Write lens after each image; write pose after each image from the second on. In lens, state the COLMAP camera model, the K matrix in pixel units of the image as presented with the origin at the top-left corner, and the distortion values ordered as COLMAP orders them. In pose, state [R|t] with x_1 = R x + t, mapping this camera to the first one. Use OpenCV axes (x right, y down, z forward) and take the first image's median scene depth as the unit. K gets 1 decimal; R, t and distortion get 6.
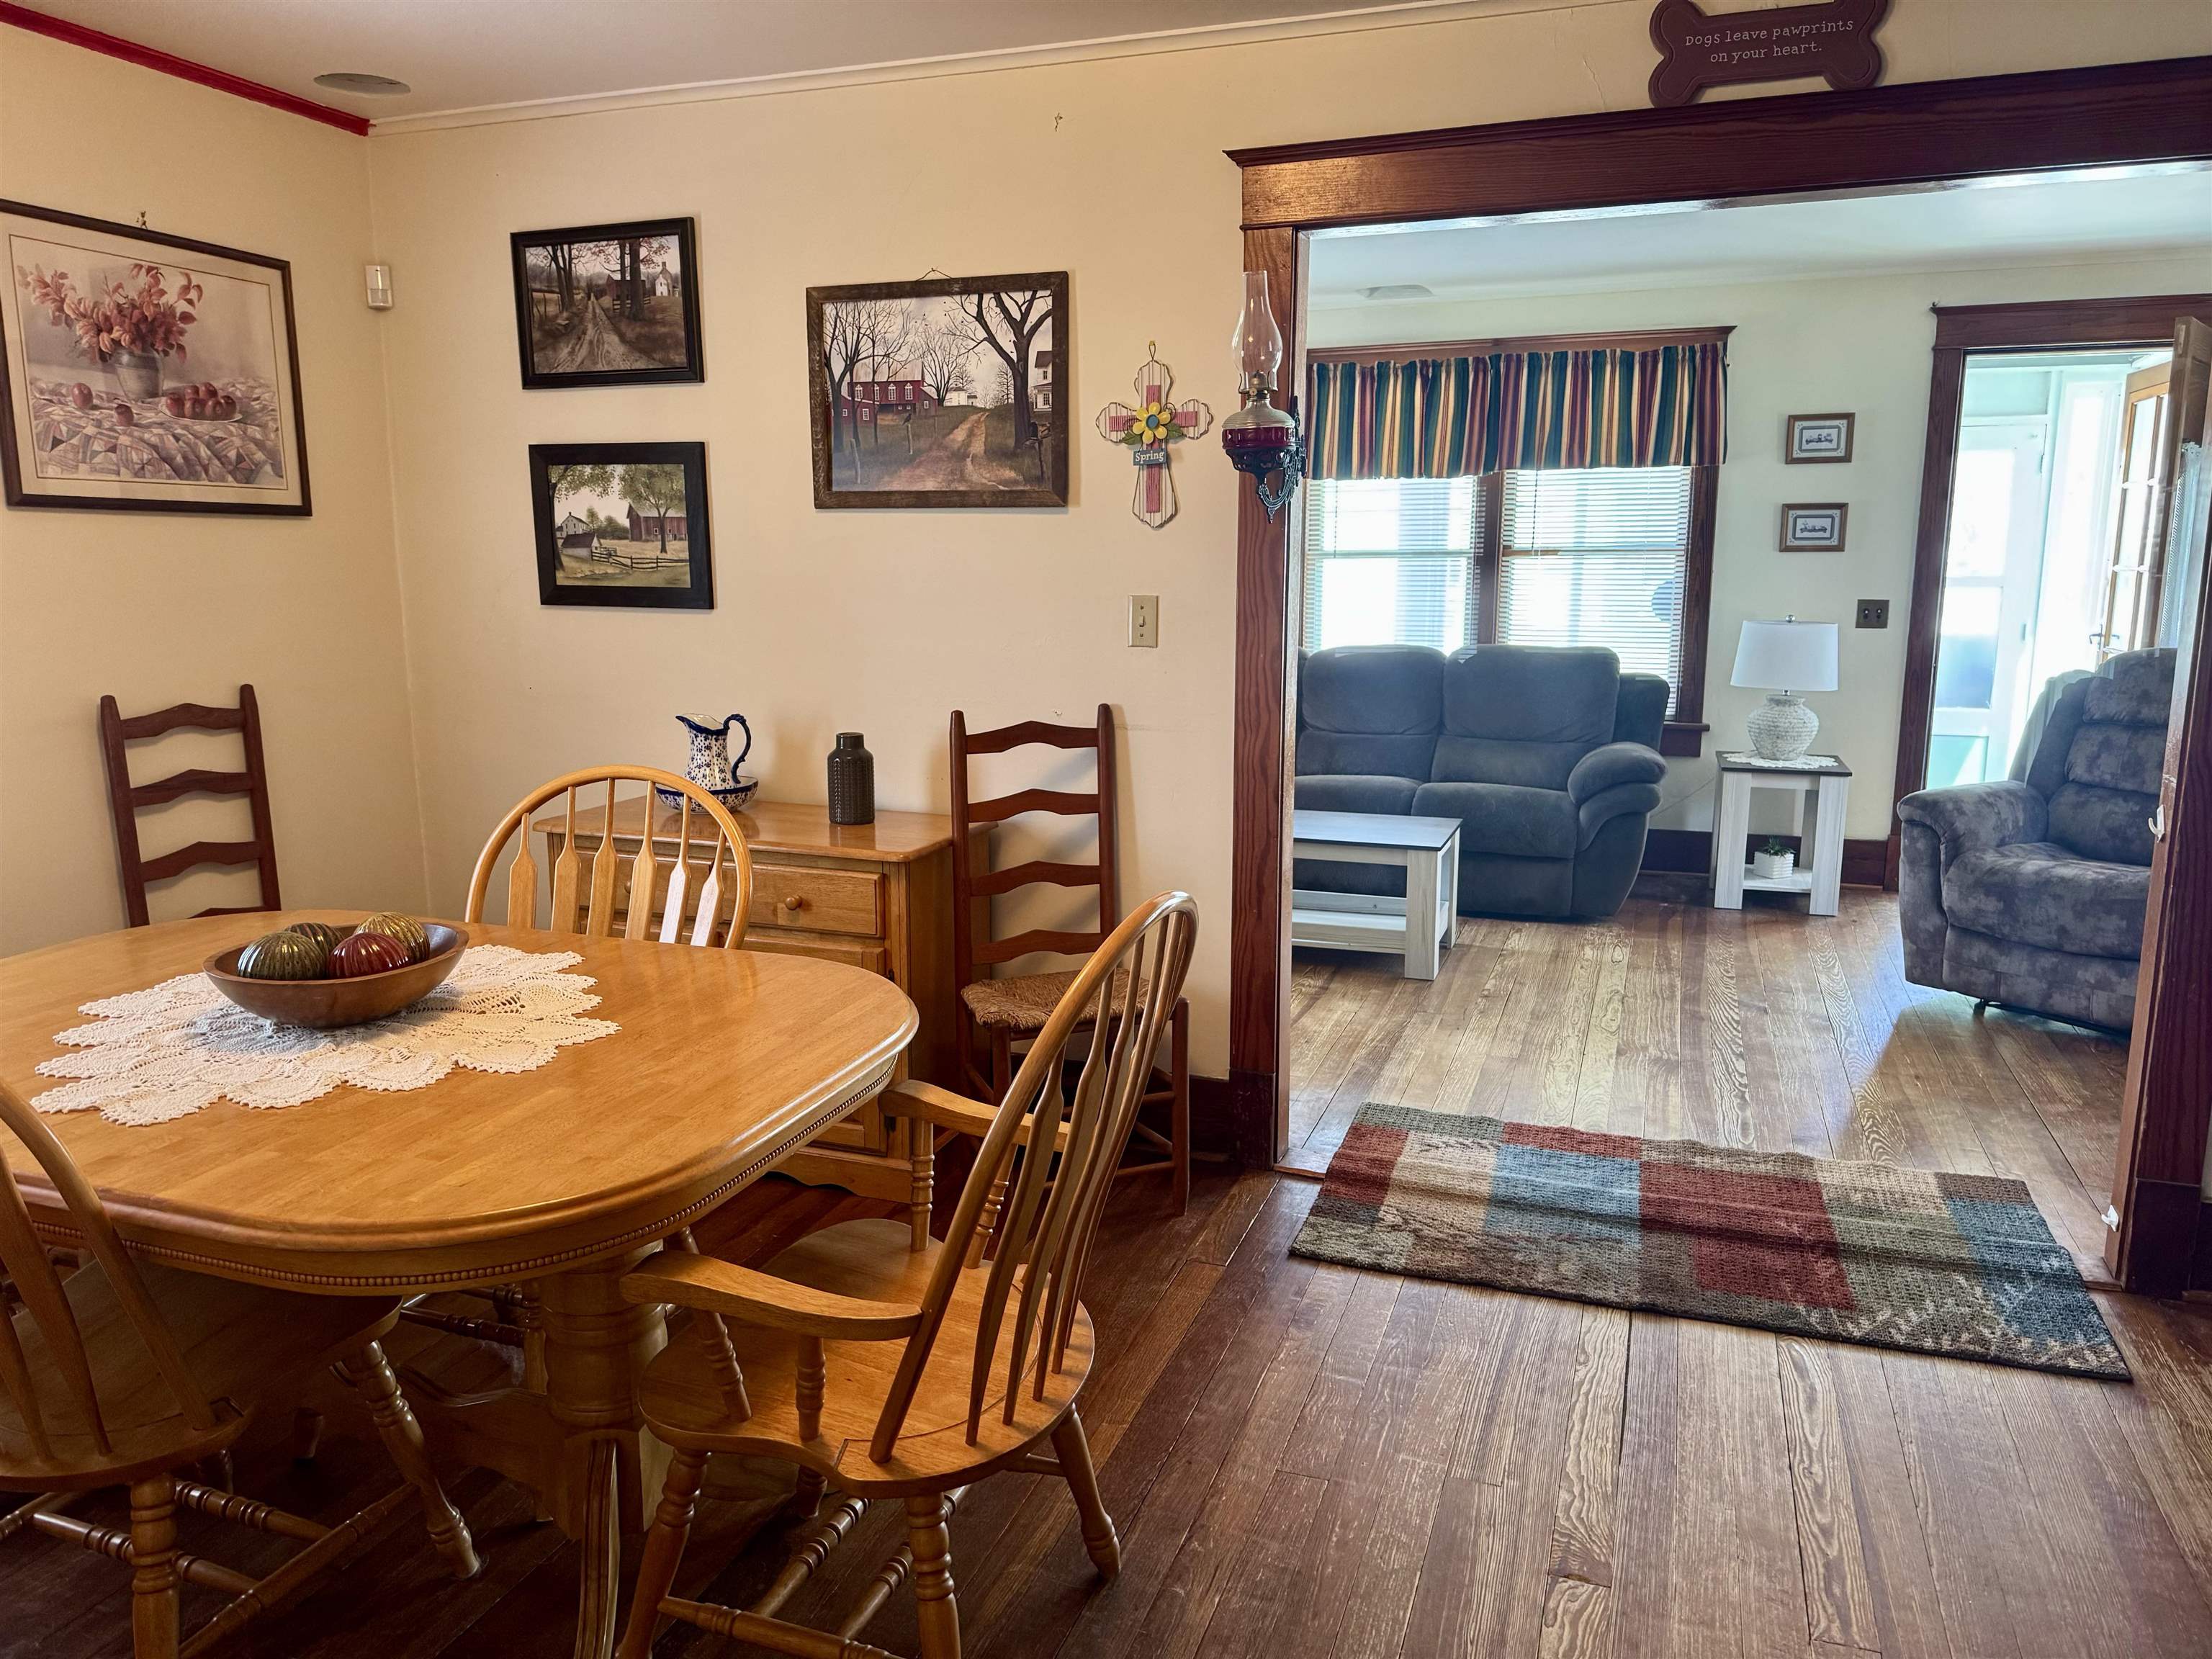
lens RADIAL K [[1549.8, 0, 1107.2], [0, 1549.8, 840.1], [0, 0, 1]] dist [0.070082, -0.091426]
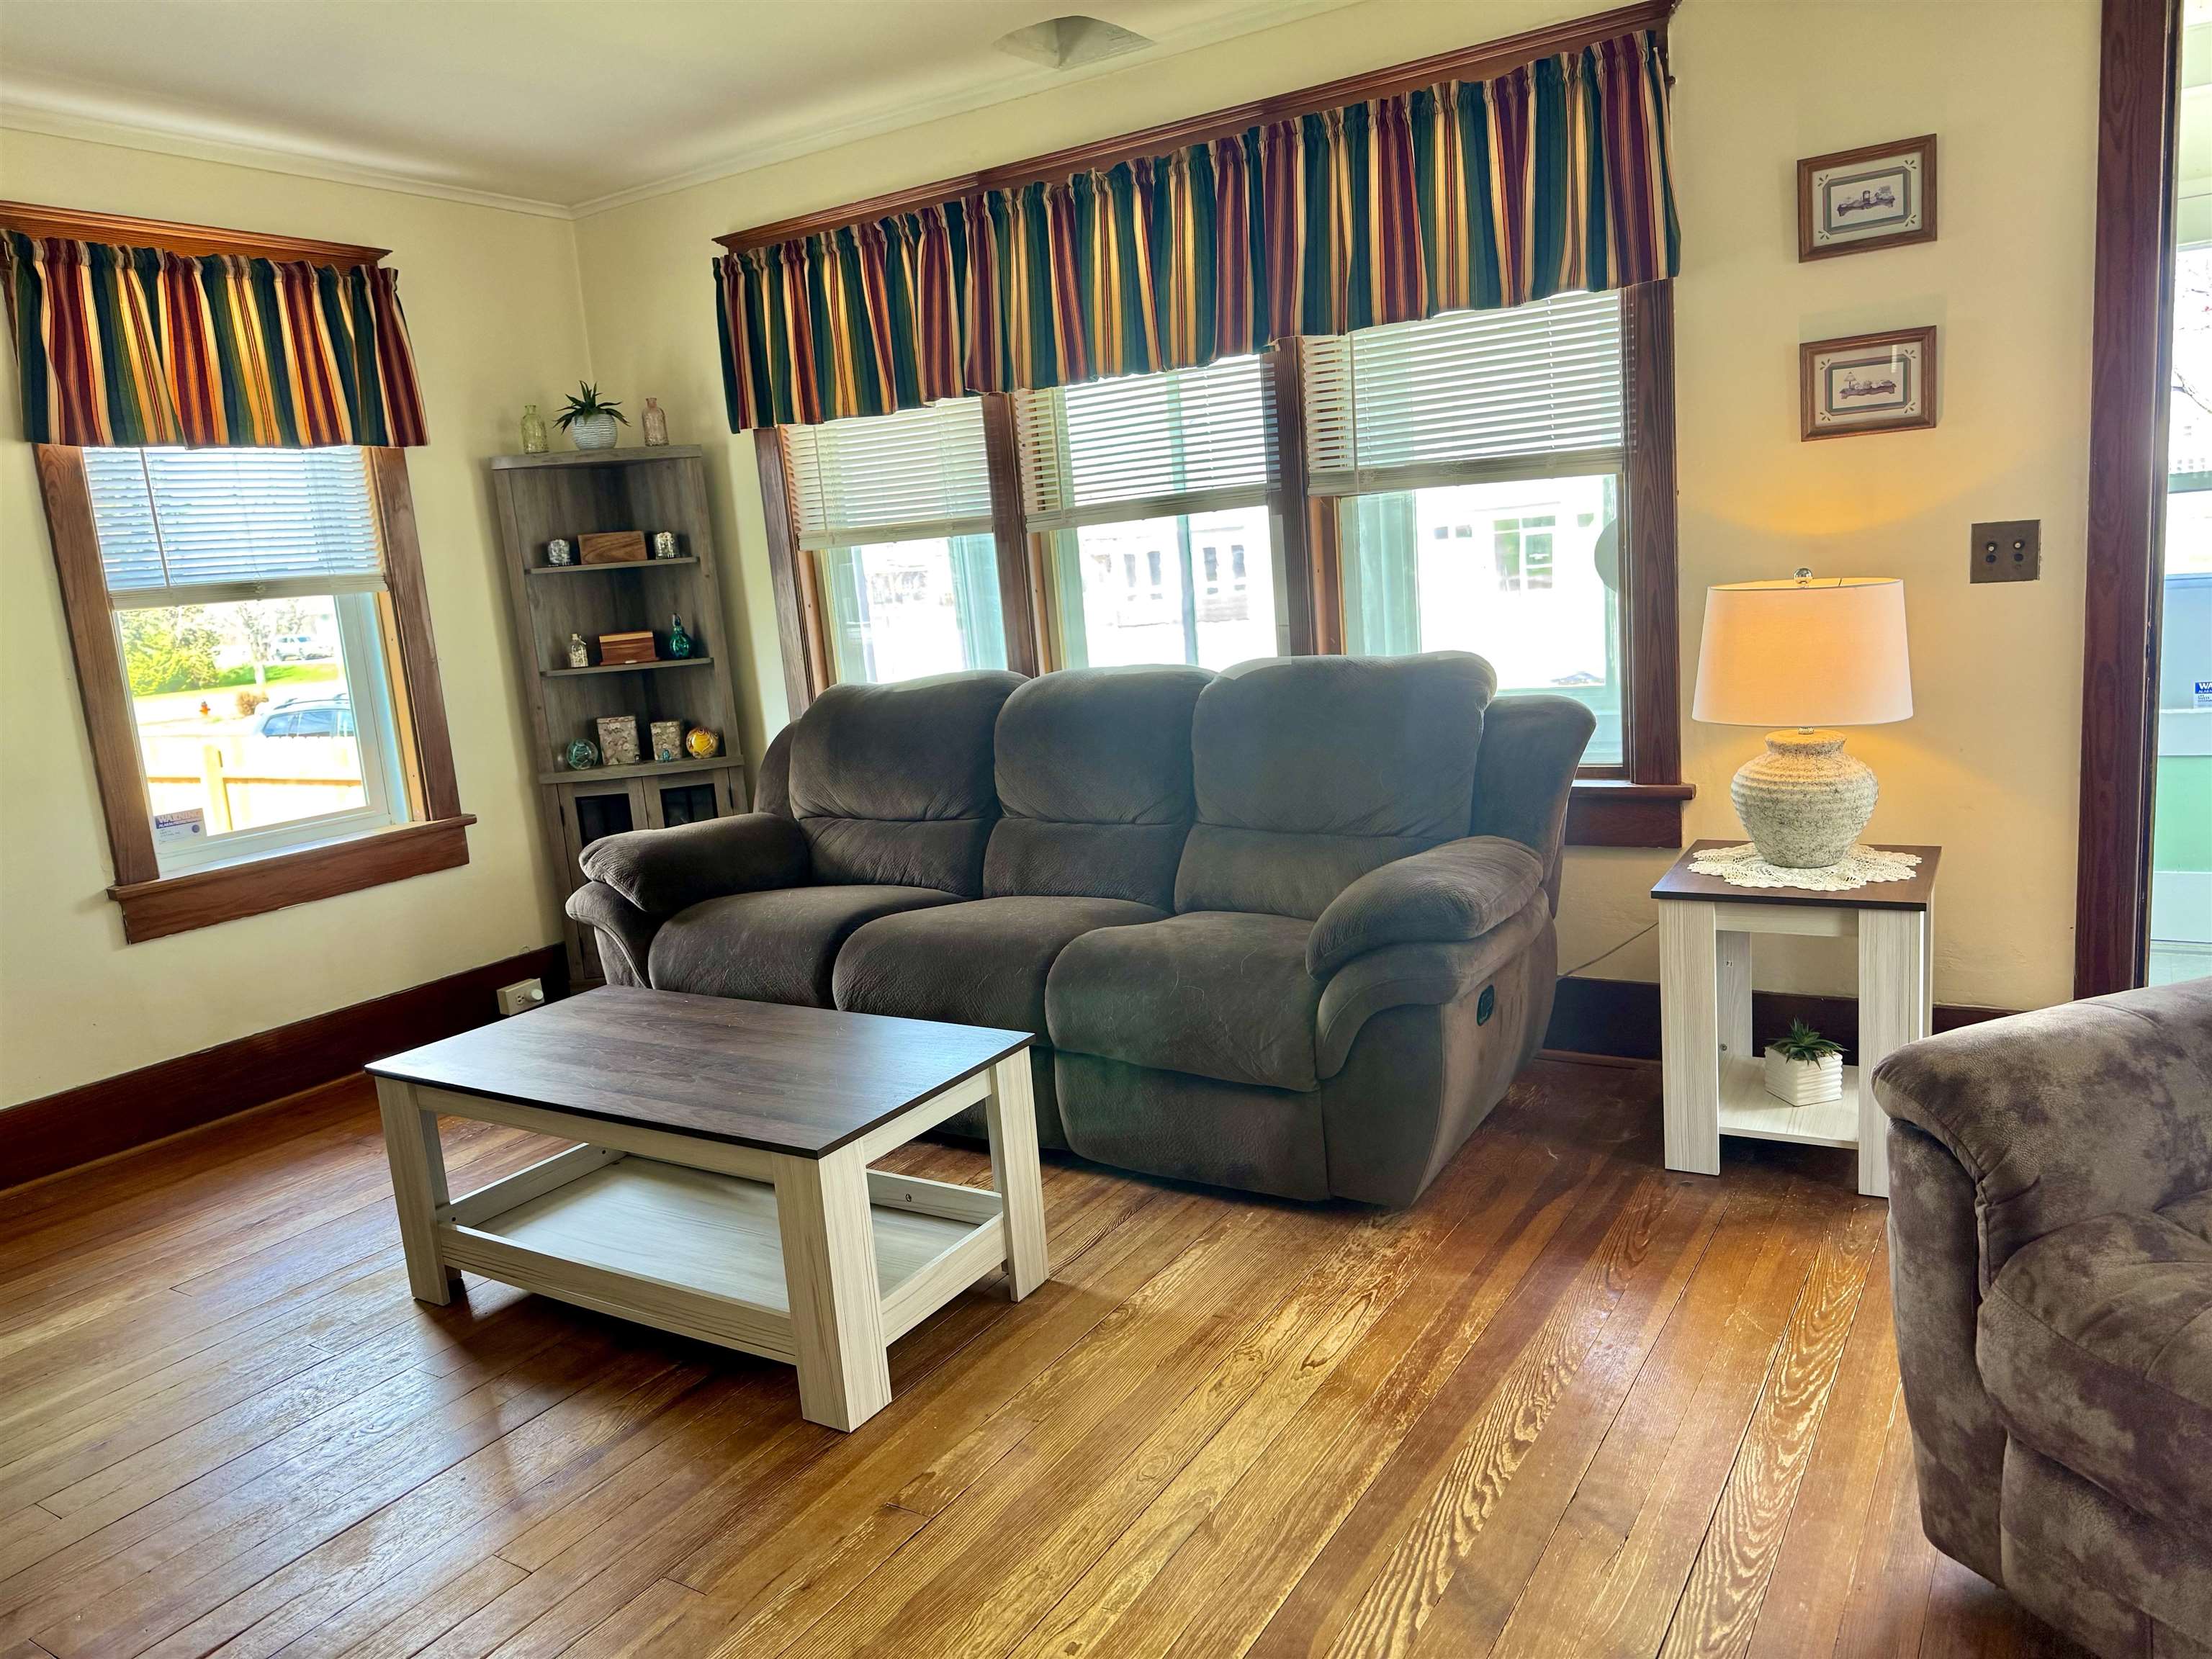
lens RADIAL K [[1549.8, 0, 1111.9], [0, 1549.8, 825.8], [0, 0, 1]] dist [0.070082, -0.091426]
pose [[0.975021, -0.036597, -0.219077, 0.441427], [0.036209, 0.999327, -0.005786, -0.091471], [0.219142, -0.002291, 0.975690, 0.639901]]
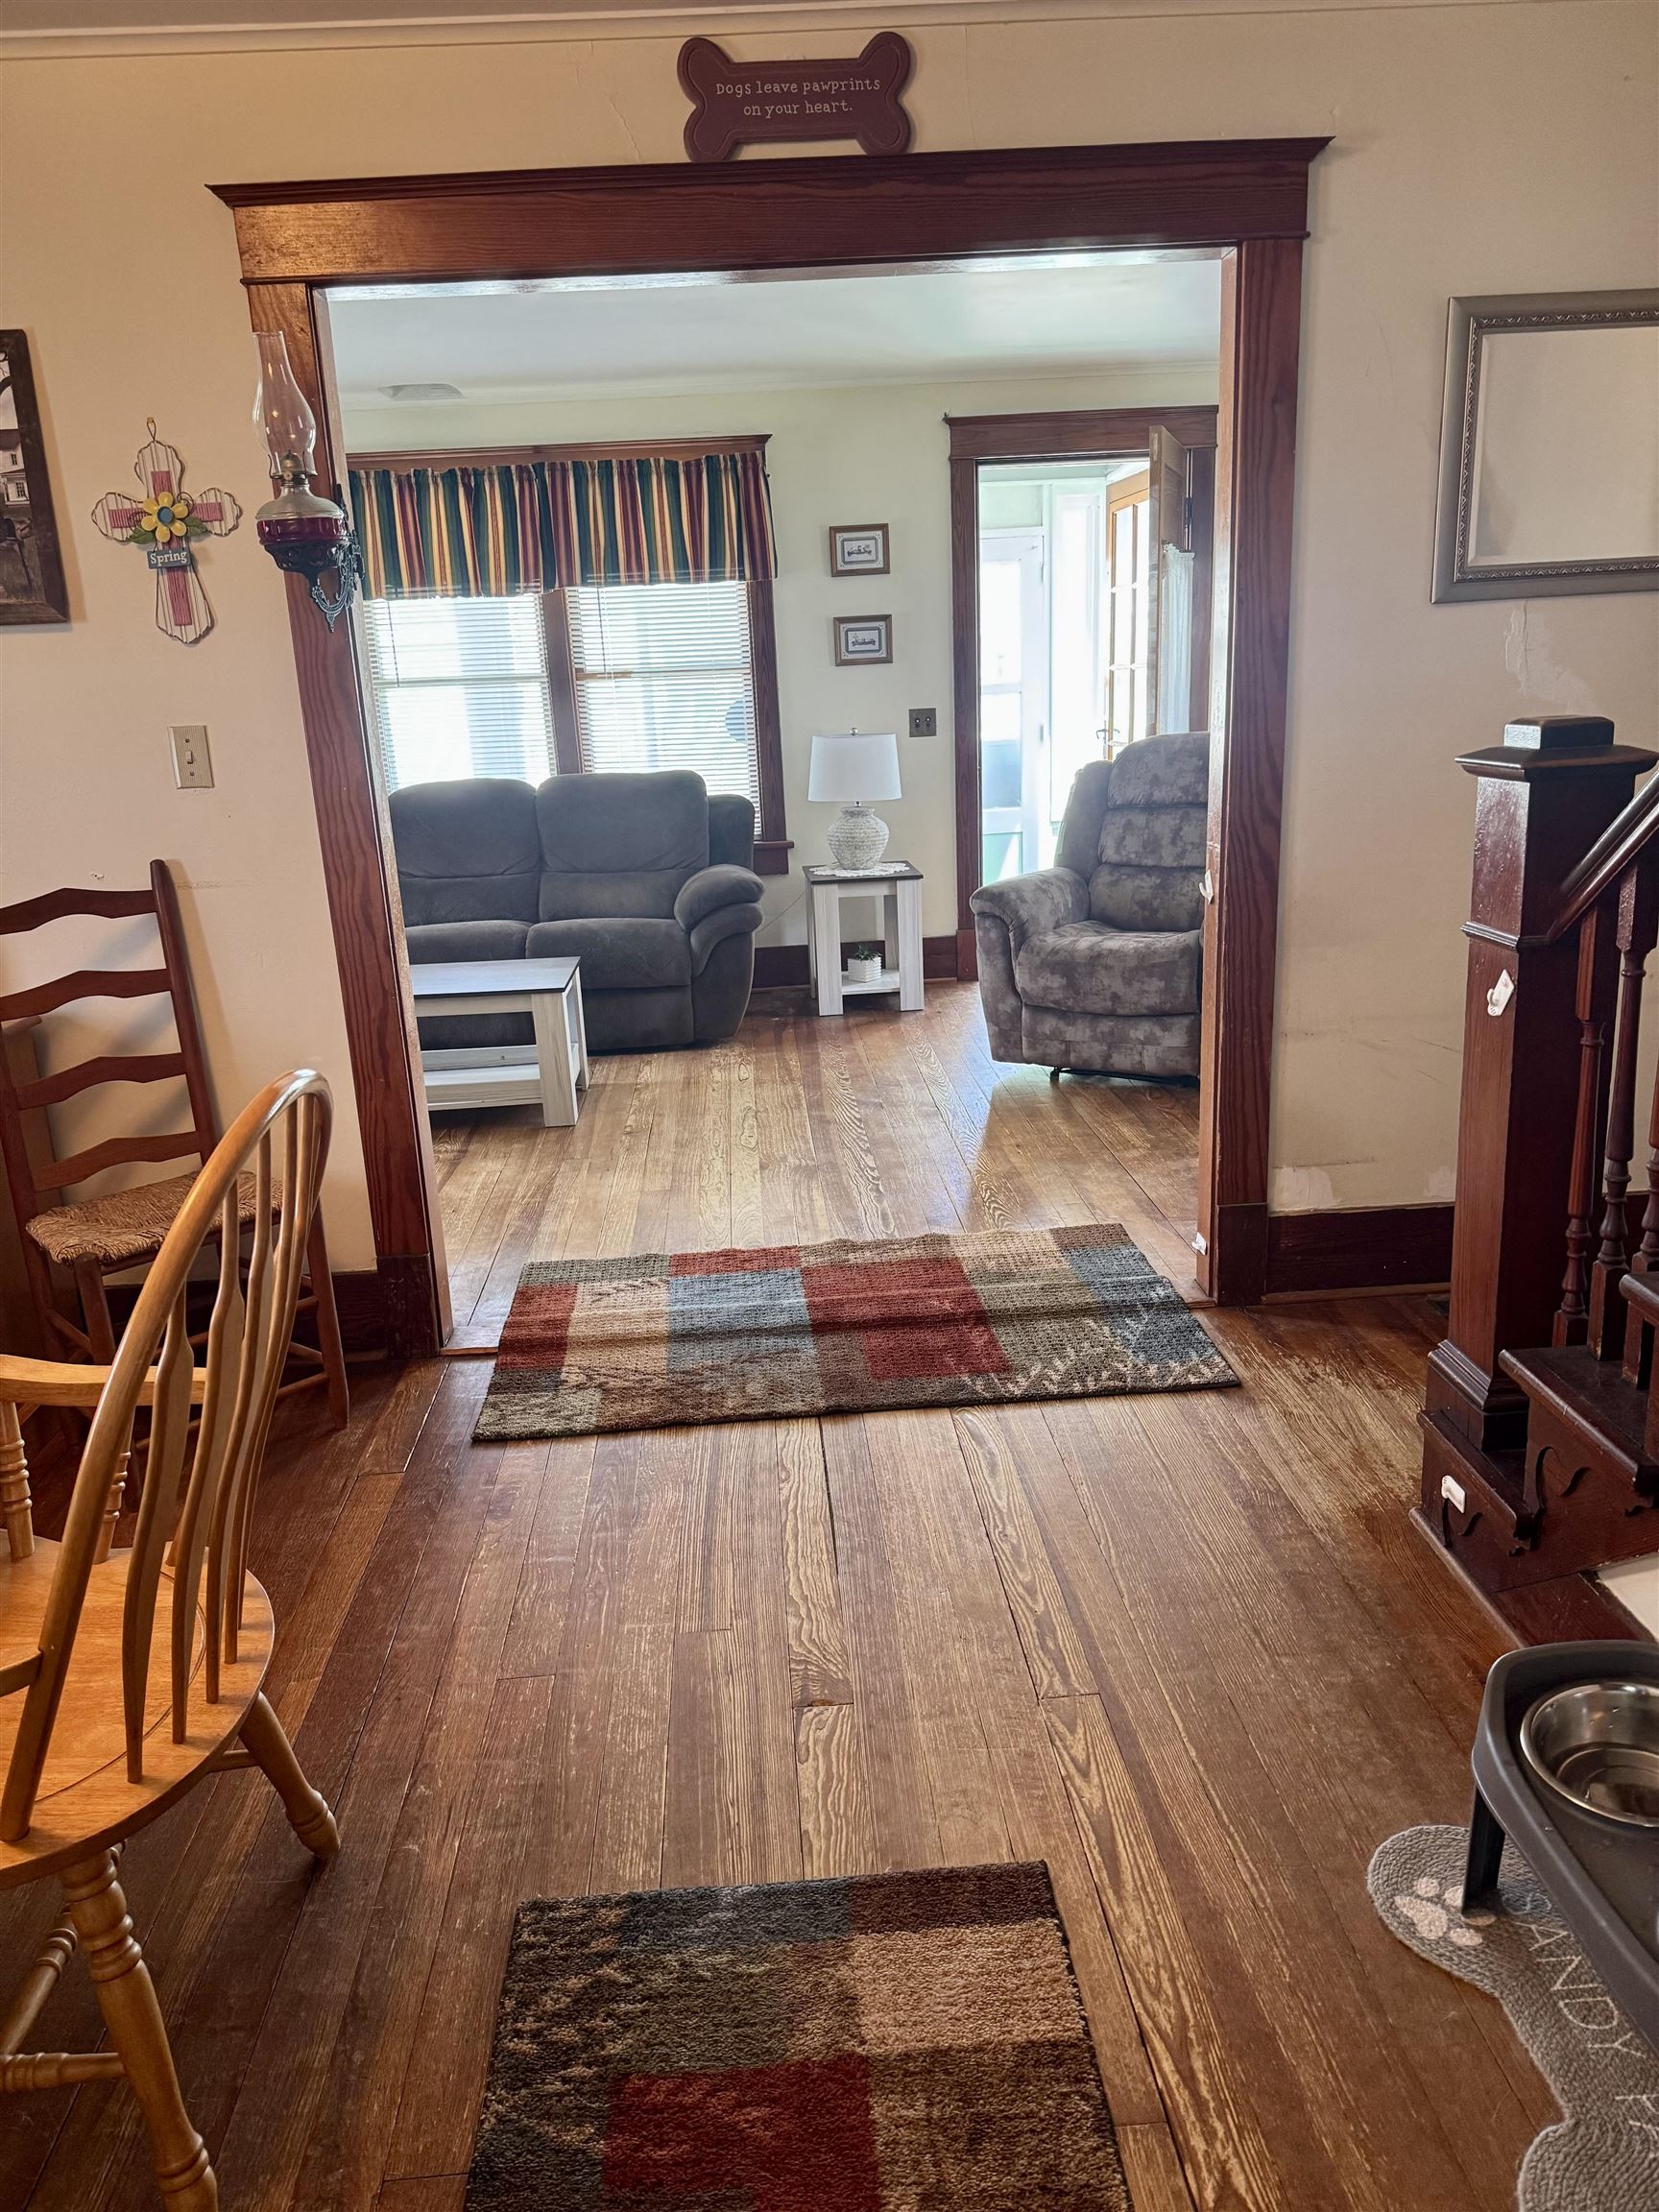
lens RADIAL K [[1549.8, 0, 826.3], [0, 1549.8, 1114.2], [0, 0, 1]] dist [0.070082, -0.091426]
pose [[0.916570, -0.146519, 0.372065, -0.004352], [0.115465, 0.987794, 0.104548, 0.000774], [-0.382842, -0.052865, 0.922300, 0.052060]]
